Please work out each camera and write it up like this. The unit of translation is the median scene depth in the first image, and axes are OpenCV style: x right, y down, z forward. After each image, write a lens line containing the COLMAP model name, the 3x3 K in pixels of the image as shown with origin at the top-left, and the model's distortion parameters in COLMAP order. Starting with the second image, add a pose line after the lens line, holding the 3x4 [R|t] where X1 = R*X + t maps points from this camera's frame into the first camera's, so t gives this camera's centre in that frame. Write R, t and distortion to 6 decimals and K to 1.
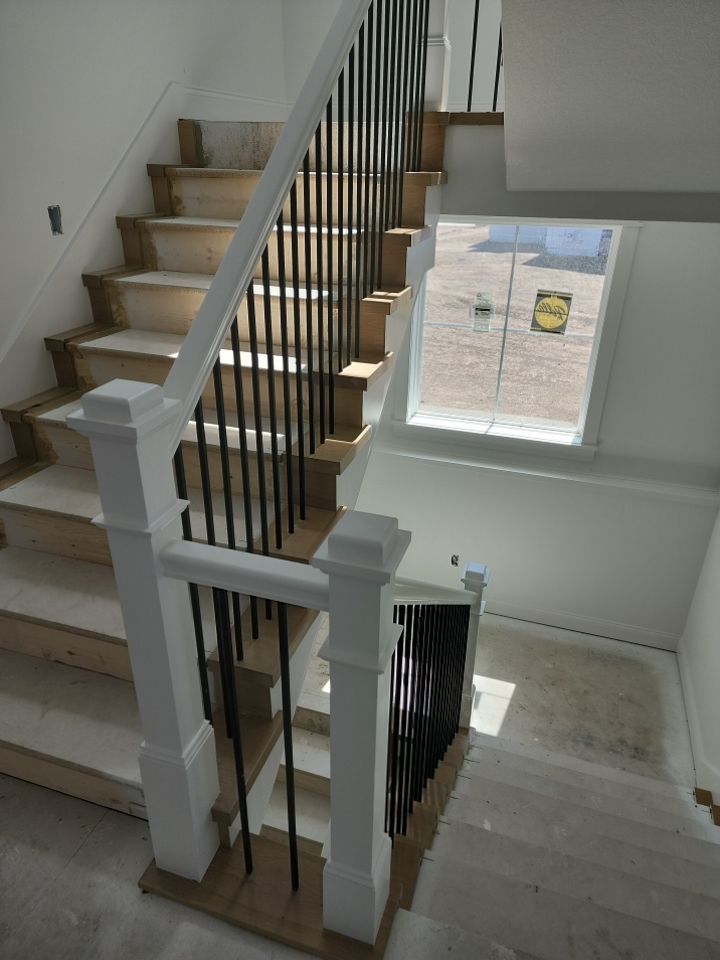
lens RADIAL K [[644.4, 0, 360.0], [0, 644.4, 480.0], [0, 0, 1]] dist [0.088035, -0.089843]
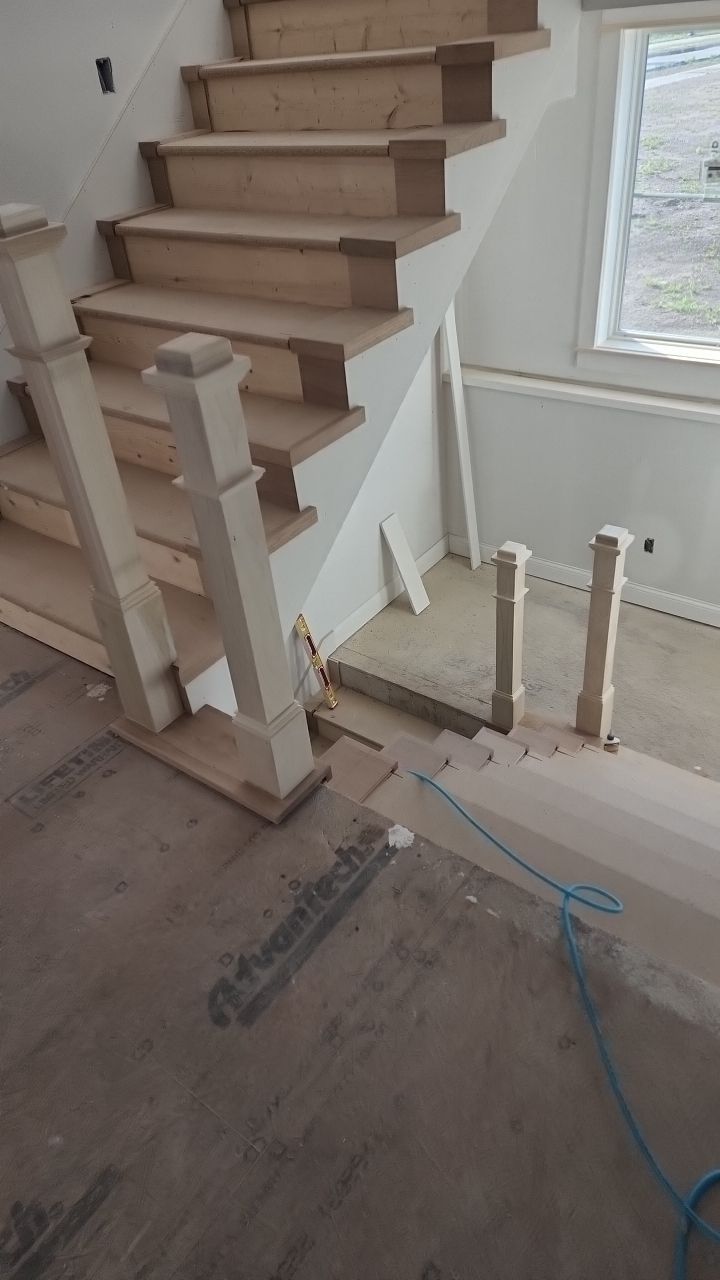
lens RADIAL K [[827.2, 0, 327.9], [0, 827.2, 644.2], [0, 0, 1]] dist [0.081489, -0.066457]
pose [[0.930213, 0.120797, -0.346571, 0.183631], [-0.049222, 0.976814, 0.208355, 0.063044], [0.363704, -0.176755, 0.914591, -0.050768]]
